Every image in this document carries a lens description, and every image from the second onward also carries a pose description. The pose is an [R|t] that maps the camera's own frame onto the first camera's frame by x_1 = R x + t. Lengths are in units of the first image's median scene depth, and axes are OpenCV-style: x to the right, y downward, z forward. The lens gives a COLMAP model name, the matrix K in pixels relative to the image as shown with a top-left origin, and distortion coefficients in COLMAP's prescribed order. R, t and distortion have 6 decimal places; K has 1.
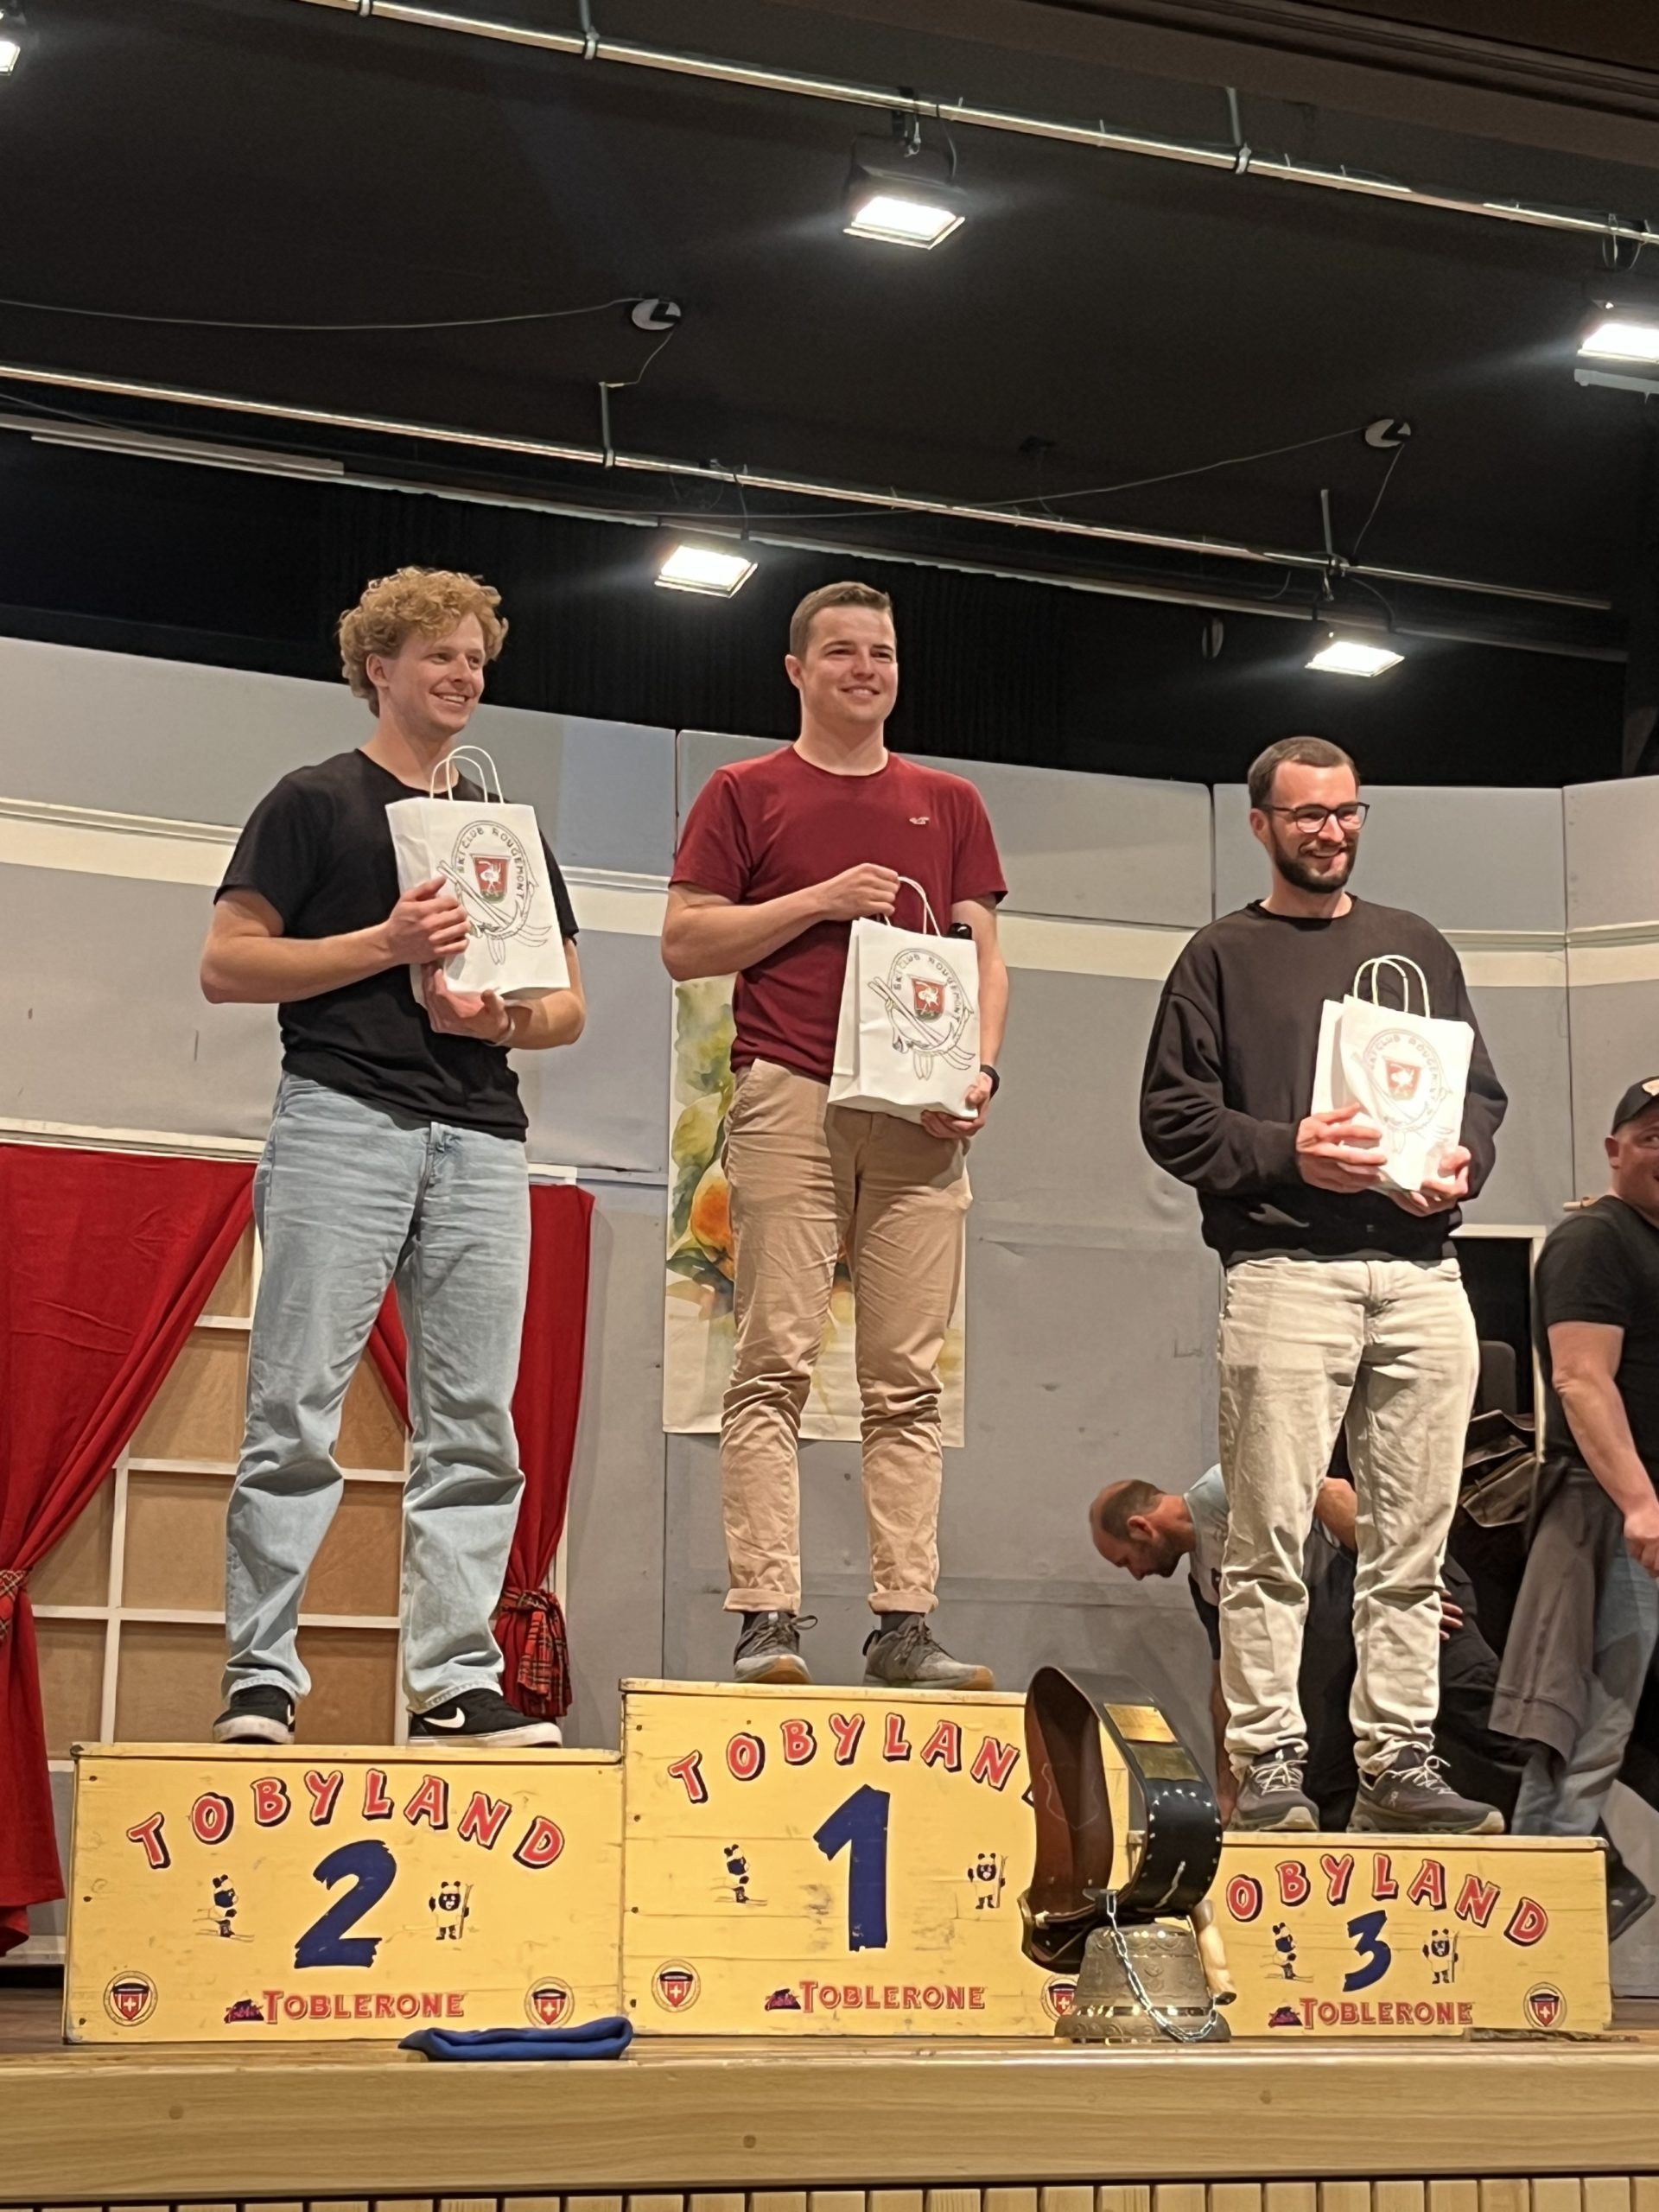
lens RADIAL K [[3878.5, 0, 865.6], [0, 3878.5, 1078.7], [0, 0, 1]] dist [0.218097, -0.973233]
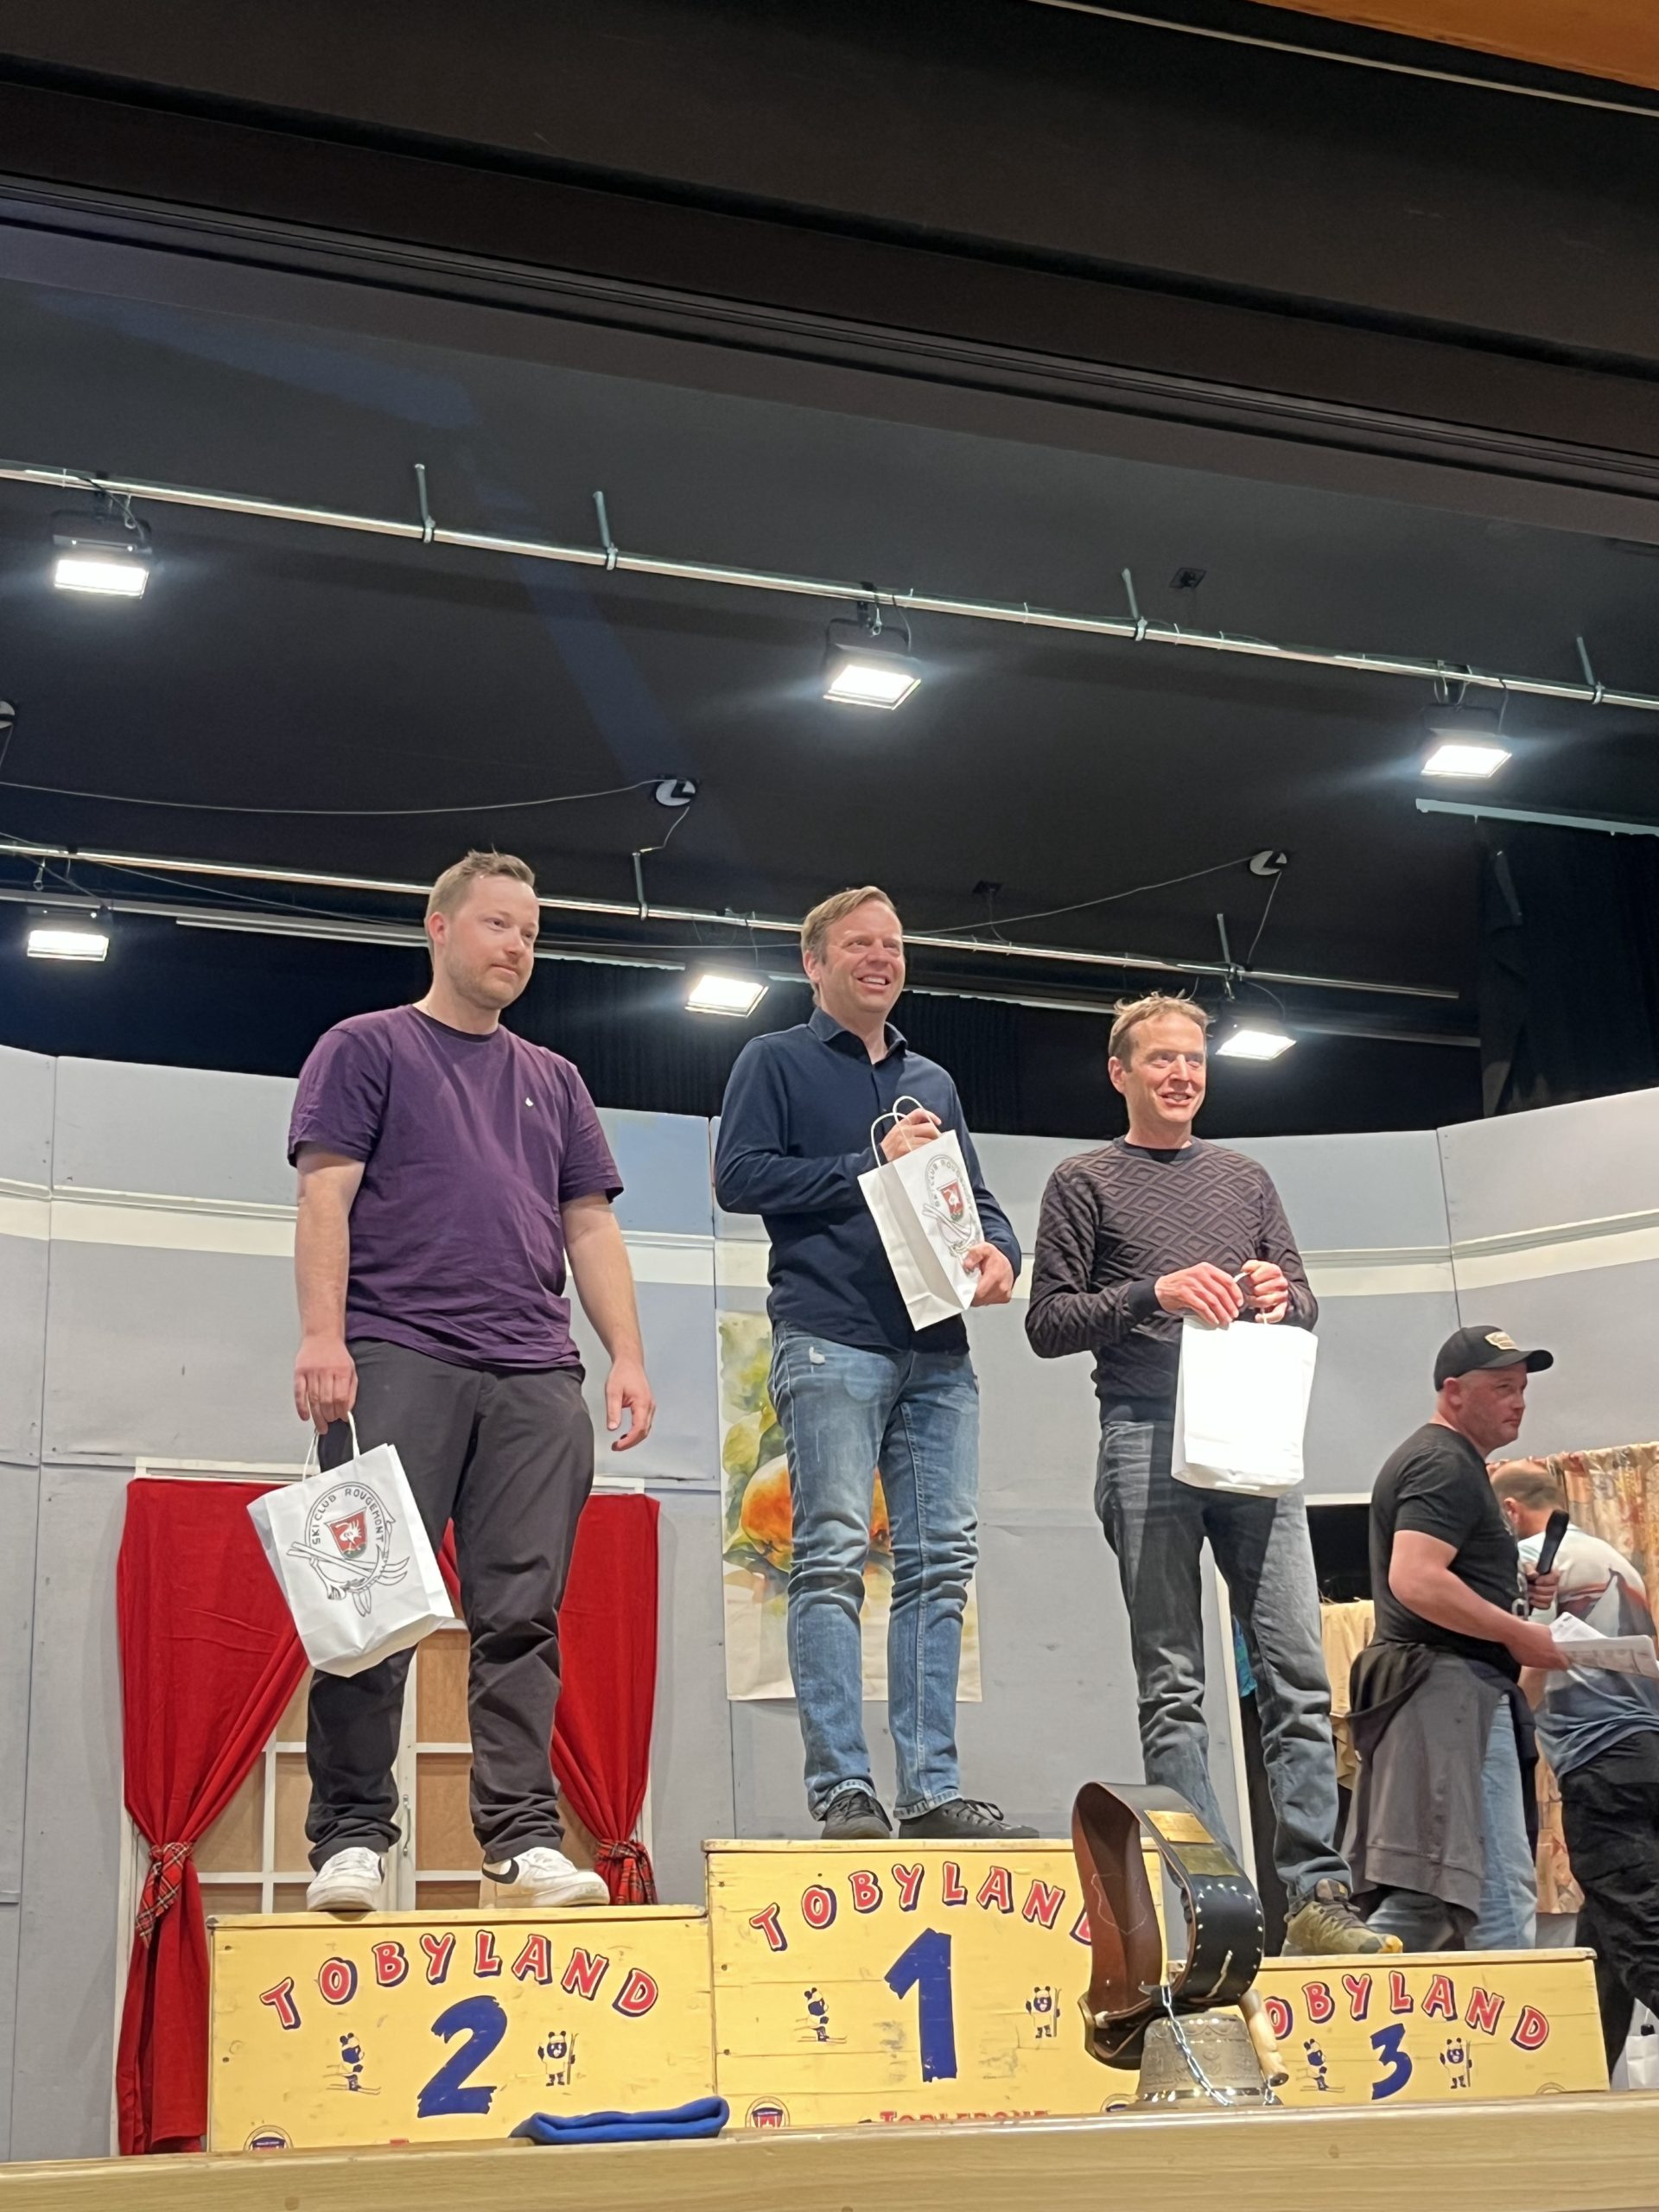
lens RADIAL K [[2993.6, 0, 837.4], [0, 2993.6, 1131.7], [0, 0, 1]] dist [0.144993, -0.483461]
pose [[0.998277, -0.058586, -0.003289, -0.009342], [0.057685, 0.990096, -0.127995, 0.063326], [0.010755, 0.127585, 0.991769, 0.119093]]
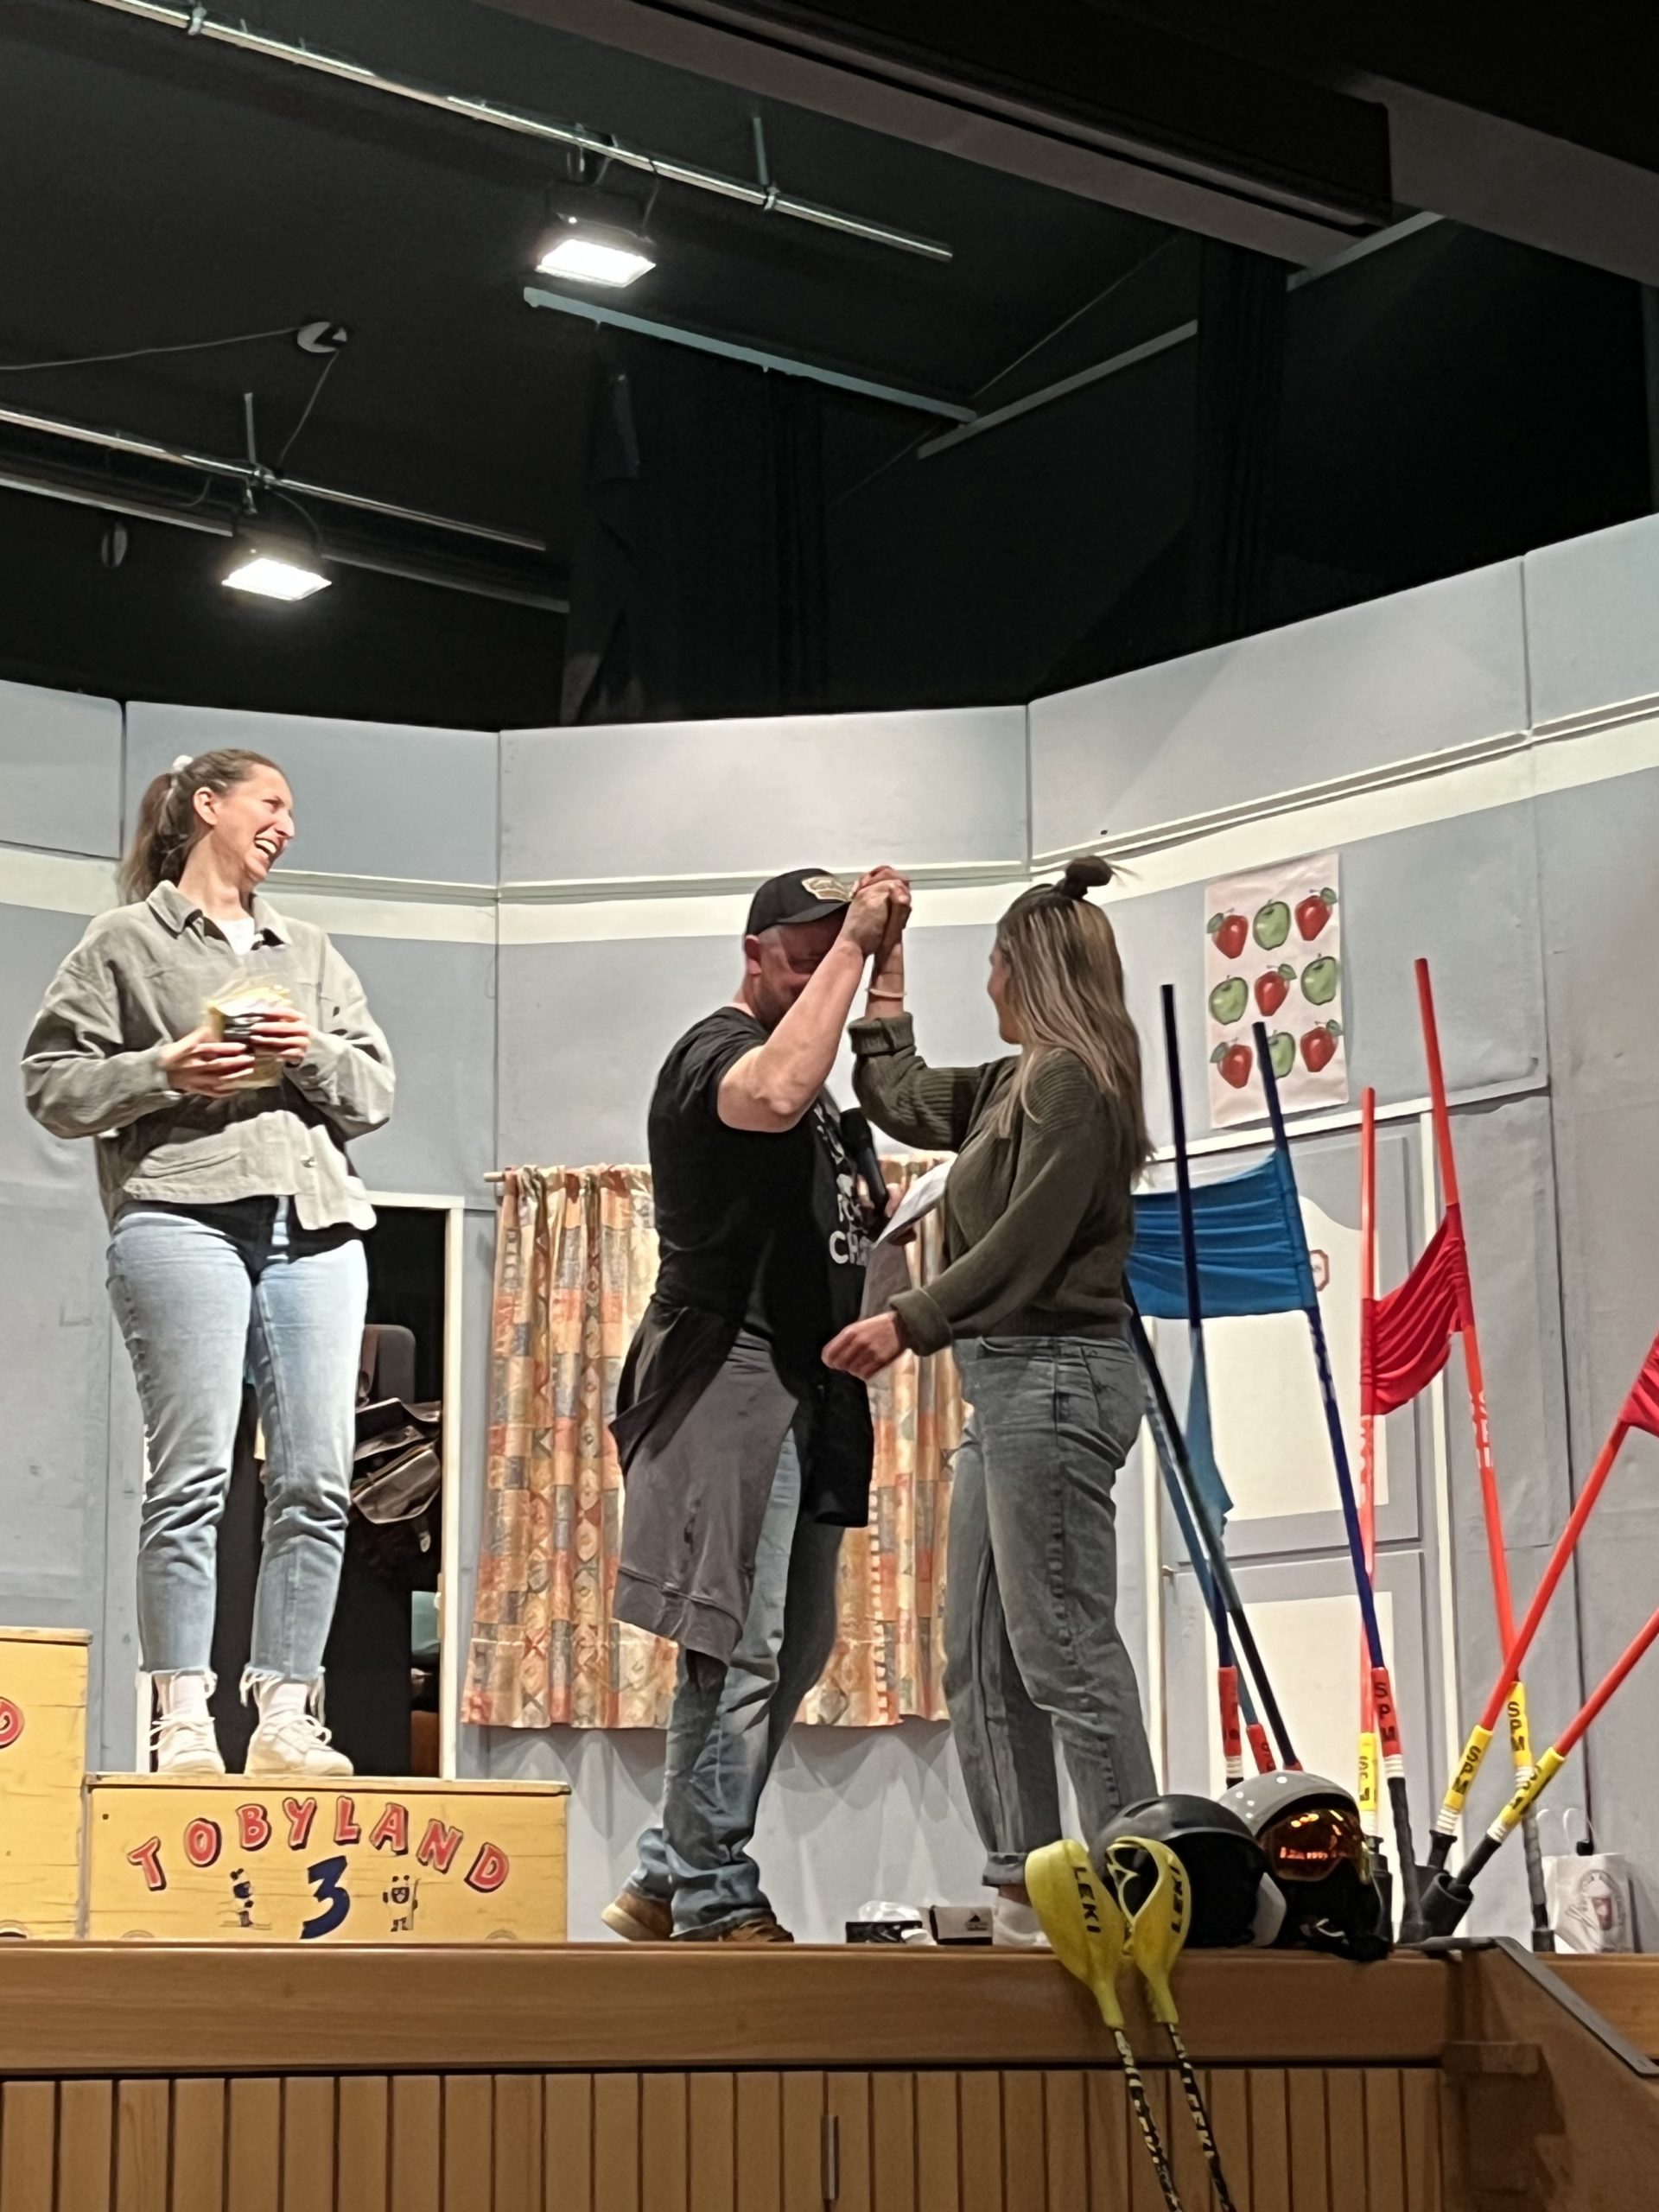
lens RADIAL K [[4374.2, 0, 768.7], [0, 4374.2, 1113.3], [0, 0, 1]] dist [0.244747, -1.314870]
pose [[0.963584, 0.042985, 0.263927, -0.059824], [-0.043982, 0.999030, -0.002135, 0.029103], [-0.263763, -0.009551, 0.964540, -0.063252]]
